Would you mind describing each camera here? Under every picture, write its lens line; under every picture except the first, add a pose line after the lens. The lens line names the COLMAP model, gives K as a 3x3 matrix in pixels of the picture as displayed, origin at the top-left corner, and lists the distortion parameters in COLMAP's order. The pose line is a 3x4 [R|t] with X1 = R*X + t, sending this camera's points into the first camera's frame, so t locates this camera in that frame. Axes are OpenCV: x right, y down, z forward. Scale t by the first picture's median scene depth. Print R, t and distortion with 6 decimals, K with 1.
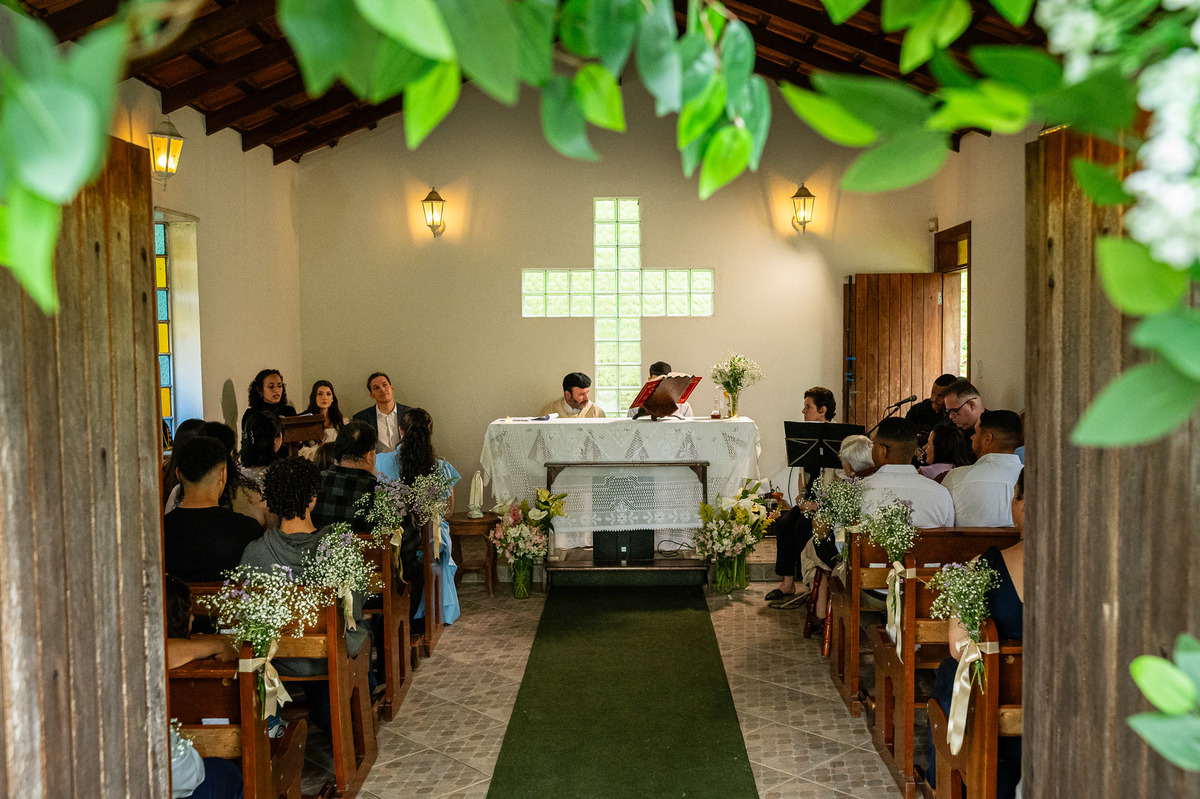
lens RADIAL K [[1321.2, 0, 600.0], [0, 1321.2, 399.5], [0, 0, 1]] dist [-0.000099, 0.001410]
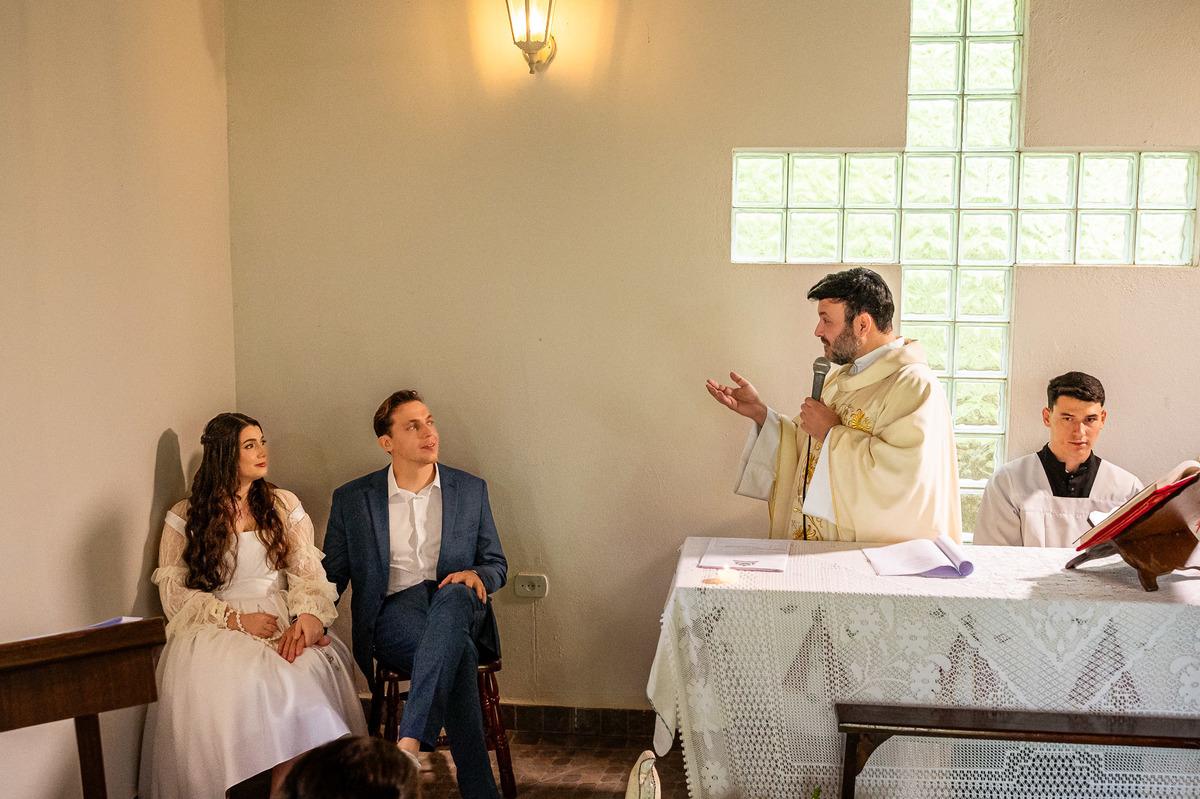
lens RADIAL K [[1377.8, 0, 549.7], [0, 1377.8, 398.5], [0, 0, 1]] dist [-0.002837, -0.005192]
pose [[0.993886, 0.025488, -0.107425, -0.068294], [-0.017613, 0.997130, 0.073627, -0.050468], [0.108994, -0.071285, 0.991483, 0.548107]]
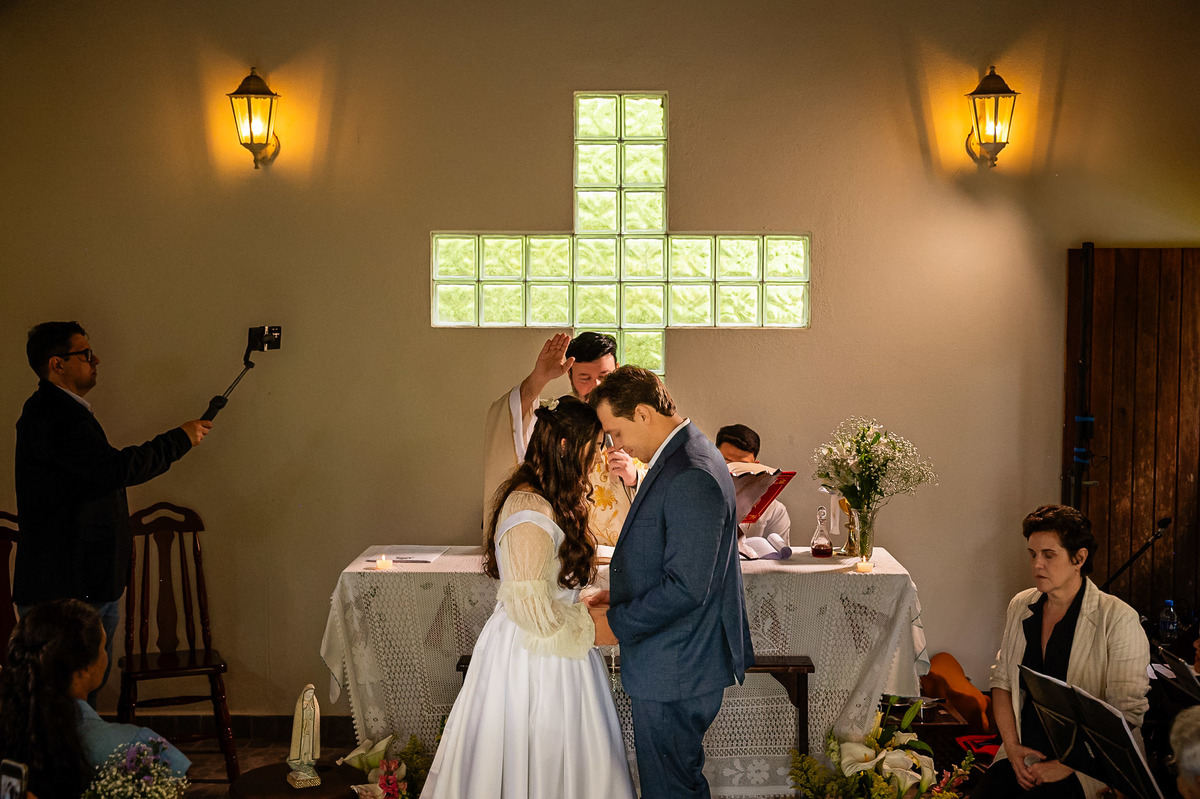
lens RADIAL K [[1746.4, 0, 600.0], [0, 1746.4, 399.5], [0, 0, 1]] dist [0.007058, -0.063852]
pose [[0.999956, 0.009369, 0.000049, 0.006088], [-0.009369, 0.999830, 0.015910, -0.045984], [0.000100, -0.015910, 0.999873, 0.330897]]
